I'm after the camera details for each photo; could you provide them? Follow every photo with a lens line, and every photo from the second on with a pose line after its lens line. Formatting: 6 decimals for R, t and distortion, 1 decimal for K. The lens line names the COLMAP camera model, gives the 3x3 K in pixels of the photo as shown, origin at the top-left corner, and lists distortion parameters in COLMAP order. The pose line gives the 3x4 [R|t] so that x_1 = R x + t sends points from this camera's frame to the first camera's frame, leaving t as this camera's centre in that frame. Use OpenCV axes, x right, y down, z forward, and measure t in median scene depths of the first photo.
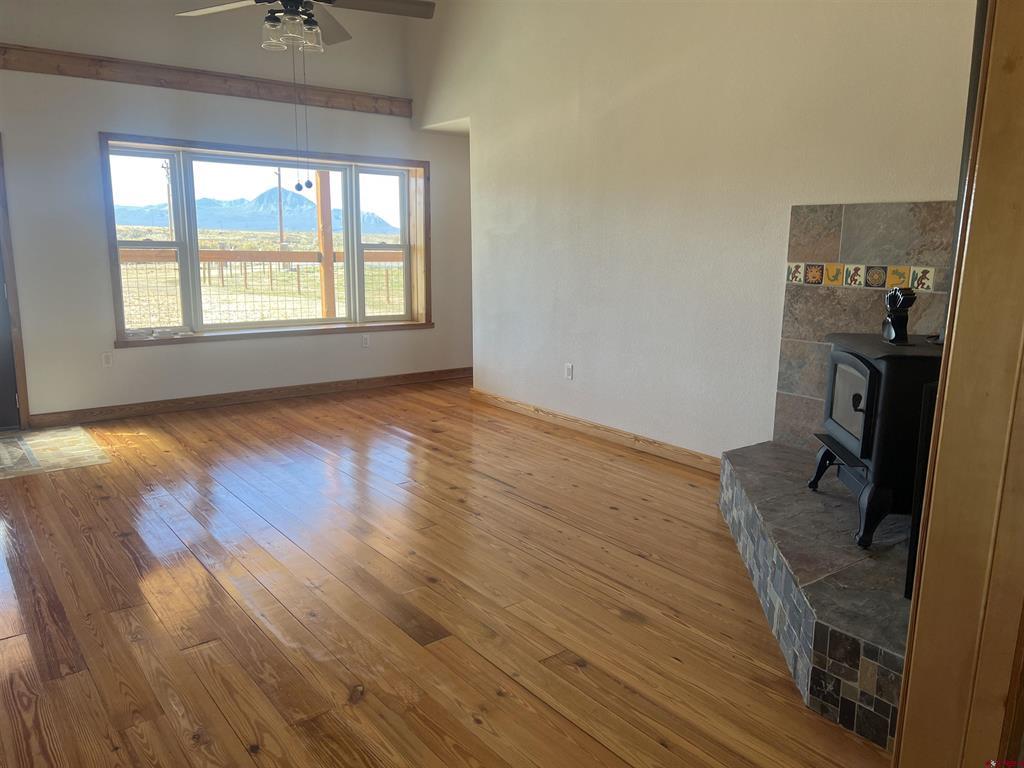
lens RADIAL K [[757.1, 0, 507.5], [0, 757.1, 387.0], [0, 0, 1]] dist [0.063866, -0.075093]
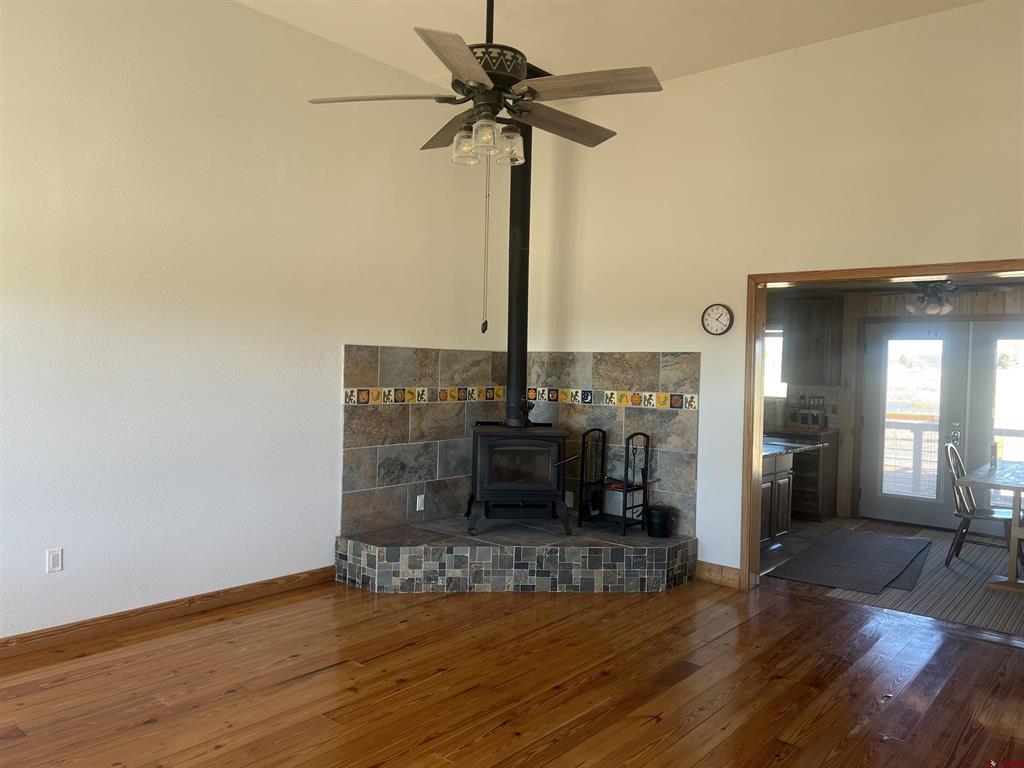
lens RADIAL K [[757.1, 0, 507.5], [0, 757.1, 387.0], [0, 0, 1]] dist [0.063866, -0.075093]
pose [[-0.203691, -0.050206, 0.977747, -0.928682], [0.158302, 0.983854, 0.083499, -0.233754], [-0.966152, 0.171787, -0.192455, 1.010087]]
